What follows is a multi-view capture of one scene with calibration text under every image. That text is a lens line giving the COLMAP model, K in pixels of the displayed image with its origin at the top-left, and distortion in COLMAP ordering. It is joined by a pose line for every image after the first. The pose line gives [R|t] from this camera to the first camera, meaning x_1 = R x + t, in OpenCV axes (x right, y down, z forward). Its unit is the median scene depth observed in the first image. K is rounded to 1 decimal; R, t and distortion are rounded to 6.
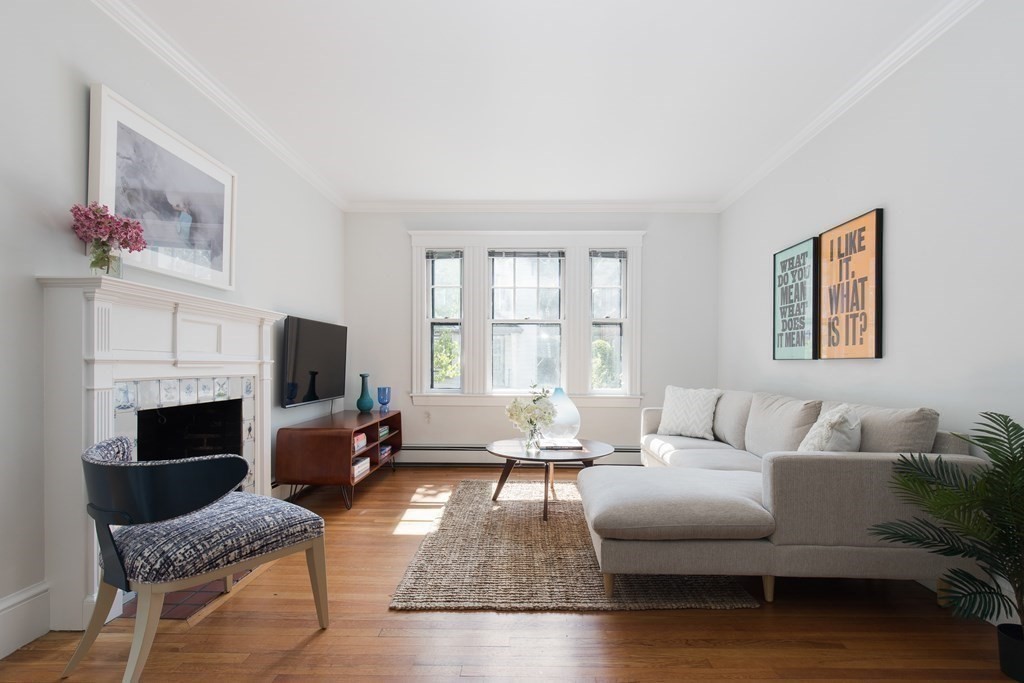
lens RADIAL K [[499.0, 0, 508.1], [0, 499.0, 368.2], [0, 0, 1]] dist [-0.000378, 0.001284]
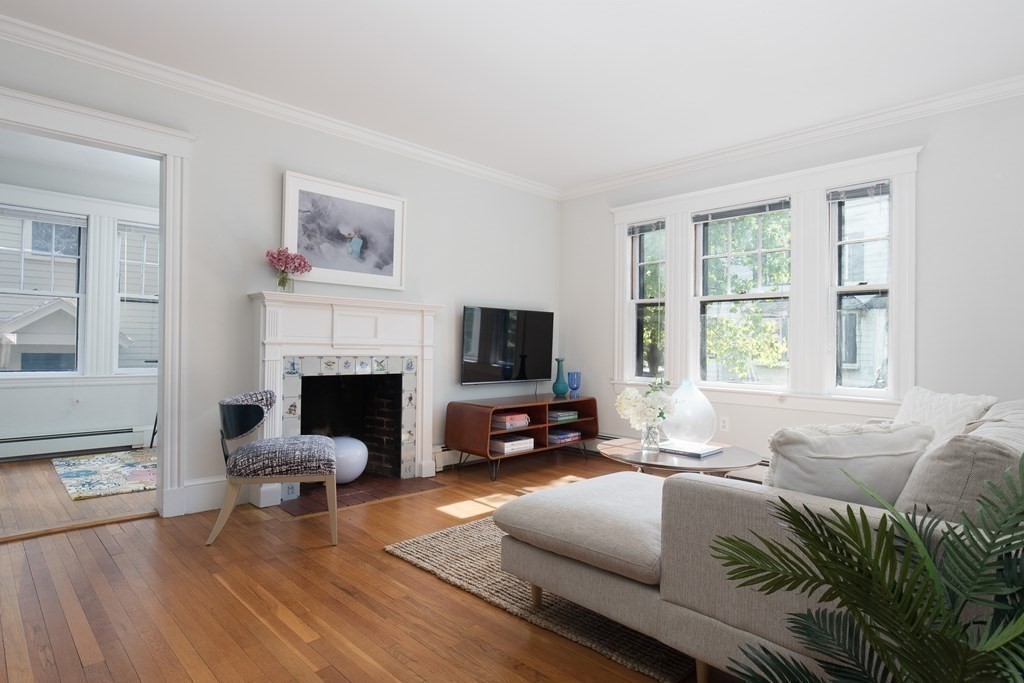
lens RADIAL K [[561.6, 0, 505.3], [0, 561.6, 344.3], [0, 0, 1]] dist [-0.001974, 0.000006]
pose [[0.693719, 0.001823, -0.720244, 0.976096], [-0.016136, 0.999785, -0.013012, 0.000194], [0.720065, 0.020648, 0.693599, 0.270245]]
